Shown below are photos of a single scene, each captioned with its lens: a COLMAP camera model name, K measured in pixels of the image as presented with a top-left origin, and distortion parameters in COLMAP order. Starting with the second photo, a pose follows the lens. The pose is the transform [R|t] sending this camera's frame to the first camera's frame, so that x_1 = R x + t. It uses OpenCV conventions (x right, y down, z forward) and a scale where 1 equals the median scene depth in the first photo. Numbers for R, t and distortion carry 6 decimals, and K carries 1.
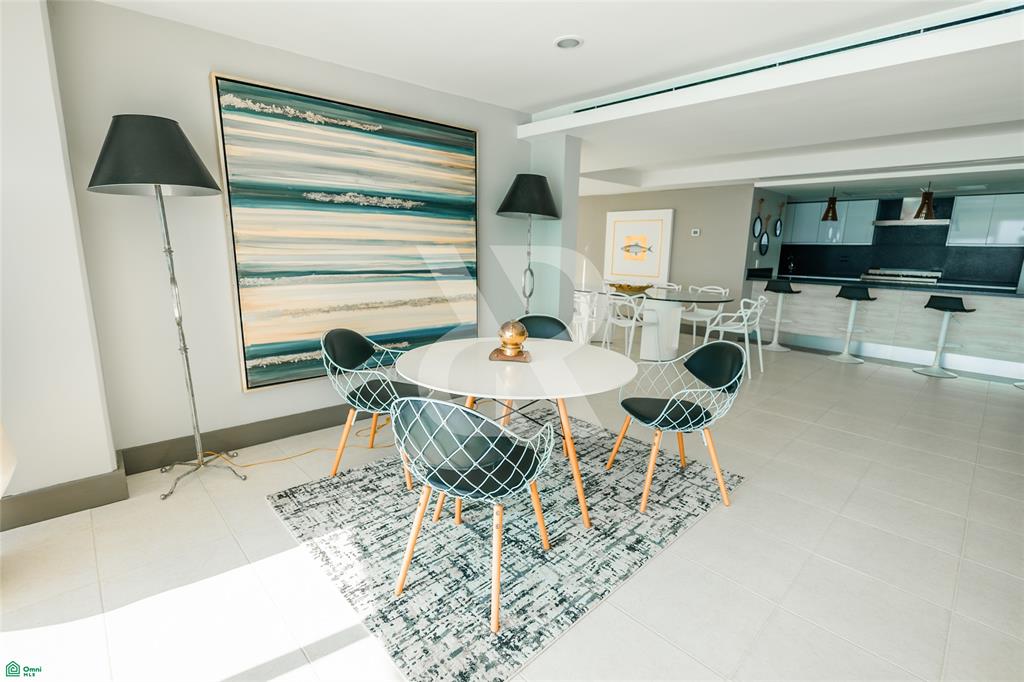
lens RADIAL K [[471.0, 0, 513.2], [0, 471.0, 340.9], [0, 0, 1]] dist [-0.003613, -0.000198]
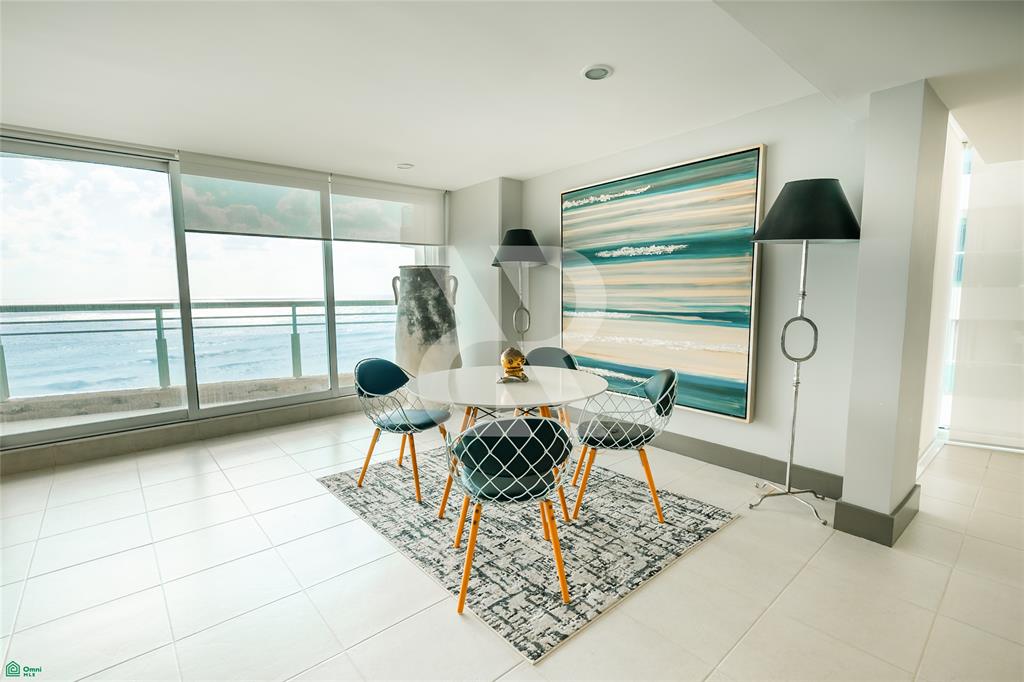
lens RADIAL K [[471.0, 0, 514.3], [0, 471.0, 339.5], [0, 0, 1]] dist [-0.003613, -0.000198]
pose [[-0.043931, 0.086312, -0.995299, 0.975635], [-0.188981, 0.977556, 0.093115, -0.147156], [0.980998, 0.192183, -0.026634, 0.844858]]
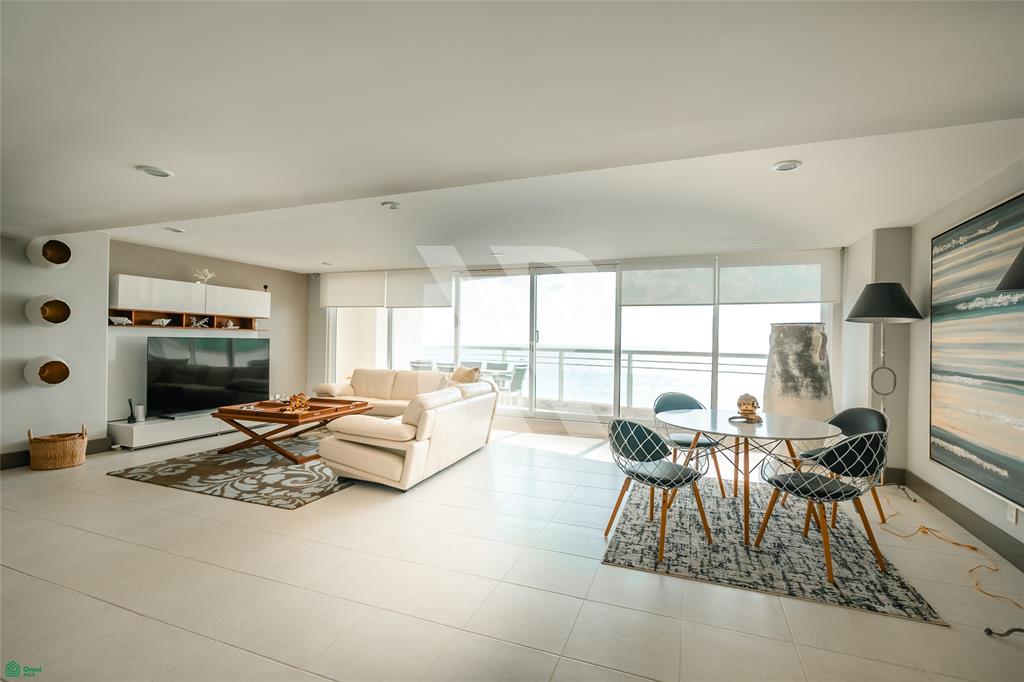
lens RADIAL K [[471.0, 0, 510.1], [0, 471.0, 340.8], [0, 0, 1]] dist [-0.003613, -0.000198]
pose [[-0.905923, -0.034074, -0.422070, 1.032987], [-0.115152, 0.979017, 0.168125, -0.295562], [0.407485, 0.200911, -0.890837, 1.593911]]
